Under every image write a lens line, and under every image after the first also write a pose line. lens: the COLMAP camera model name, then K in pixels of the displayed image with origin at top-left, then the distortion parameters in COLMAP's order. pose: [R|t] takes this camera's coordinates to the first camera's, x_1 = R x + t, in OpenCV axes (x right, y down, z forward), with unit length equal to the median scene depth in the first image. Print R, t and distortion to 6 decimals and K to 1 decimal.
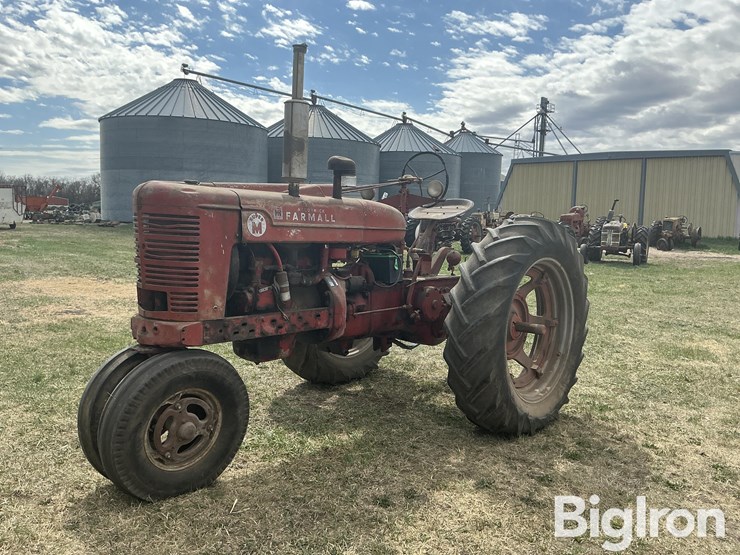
lens RADIAL K [[618.7, 0, 367.1], [0, 618.7, 273.2], [0, 0, 1]] dist [0.117548, -0.235387]
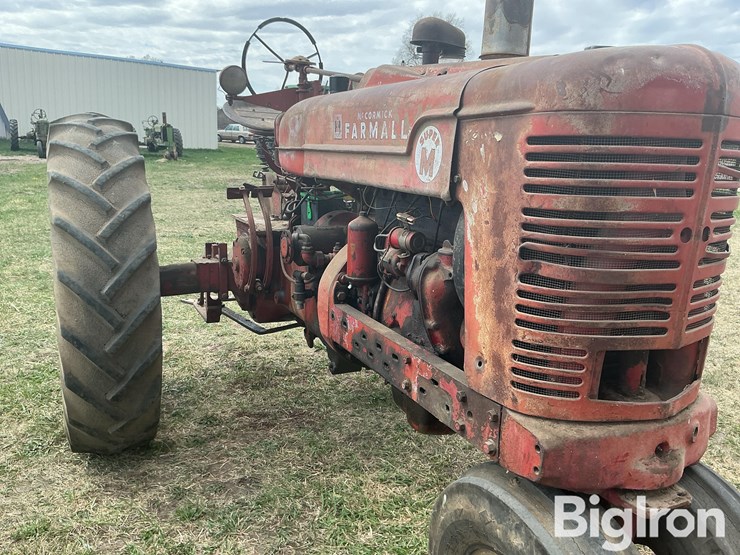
lens RADIAL K [[631.2, 0, 371.4], [0, 631.2, 277.4], [0, 0, 1]] dist [0.002301, -0.033057]
pose [[0.380664, -0.209315, 0.900712, -0.621284], [0.055805, 0.977469, 0.203568, -0.083548], [-0.923028, -0.027227, 0.383768, 0.846922]]
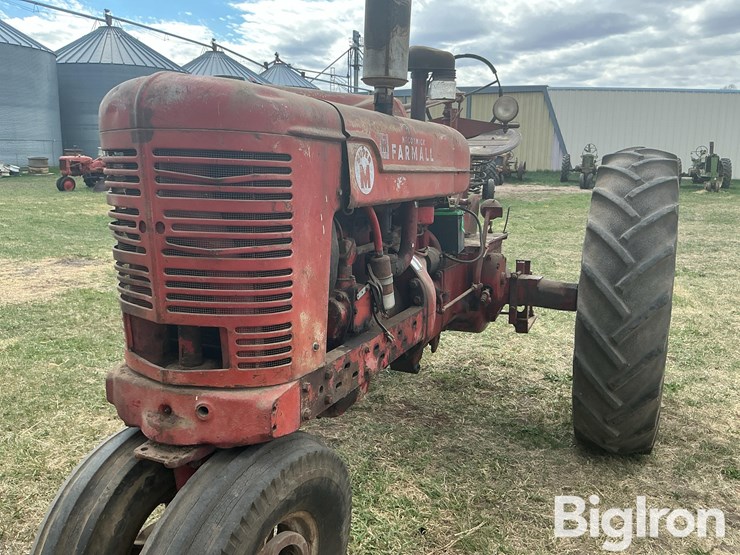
lens RADIAL K [[618.7, 0, 367.9], [0, 618.7, 279.6], [0, 0, 1]] dist [0.117548, -0.235387]
pose [[0.953789, -0.073862, 0.291257, -0.284468], [0.042438, 0.992714, 0.112777, -0.040384], [-0.297464, -0.095205, 0.949974, 0.445864]]
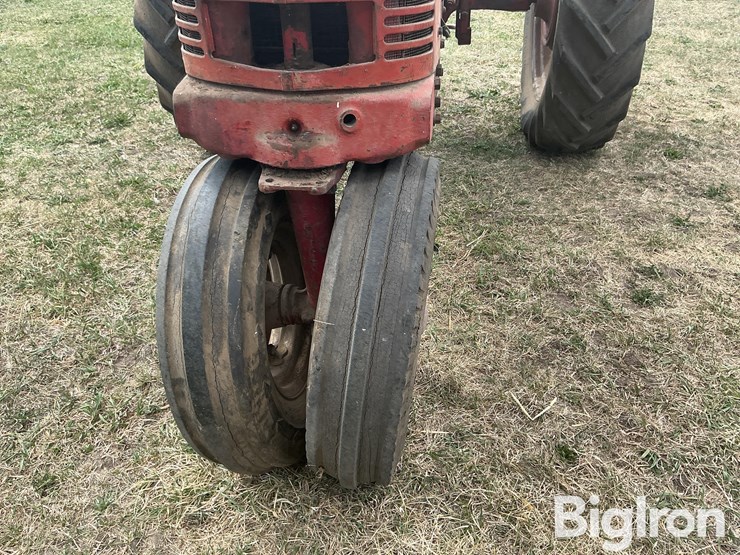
lens RADIAL K [[618.7, 0, 369.1], [0, 618.7, 280.5], [0, 0, 1]] dist [0.117548, -0.235387]
pose [[0.814875, -0.348524, 0.463152, -0.430427], [0.090110, 0.865494, 0.492748, -0.005519], [-0.572590, -0.359794, 0.736674, 0.565158]]
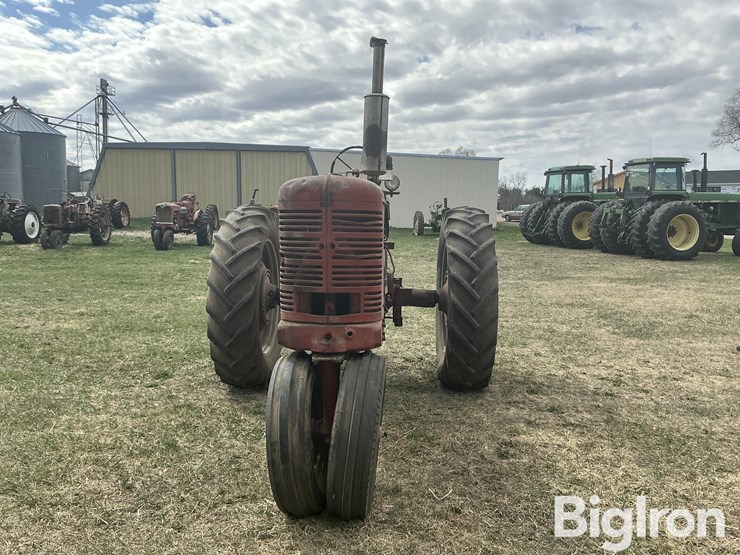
lens RADIAL K [[618.7, 0, 369.9], [0, 618.7, 278.4], [0, 0, 1]] dist [0.117548, -0.235387]
pose [[0.766894, -0.084818, 0.636144, -0.730900], [0.066475, 0.996395, 0.052712, -0.032541], [-0.638322, 0.001863, 0.769768, 0.218146]]
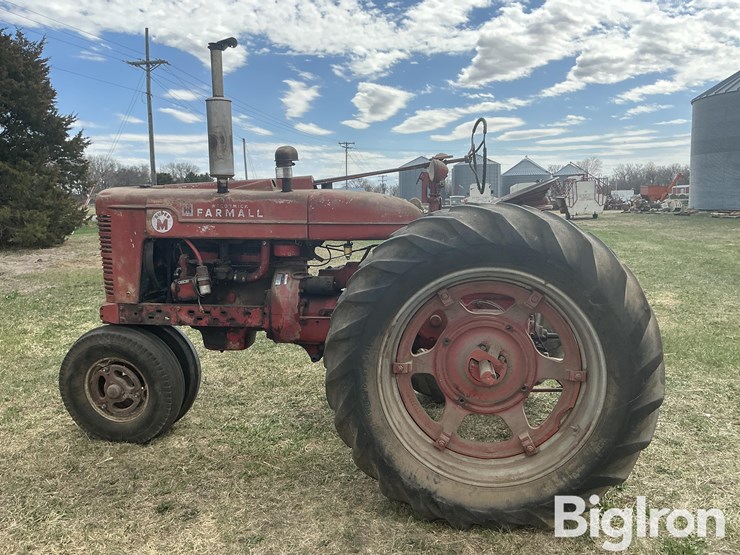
lens RADIAL K [[618.7, 0, 371.4], [0, 618.7, 275.7], [0, 0, 1]] dist [0.117548, -0.235387]
pose [[0.568337, 0.065632, -0.820174, 0.815944], [-0.047166, 0.997773, 0.047160, -0.045331], [0.821443, 0.011881, 0.570167, 0.586722]]
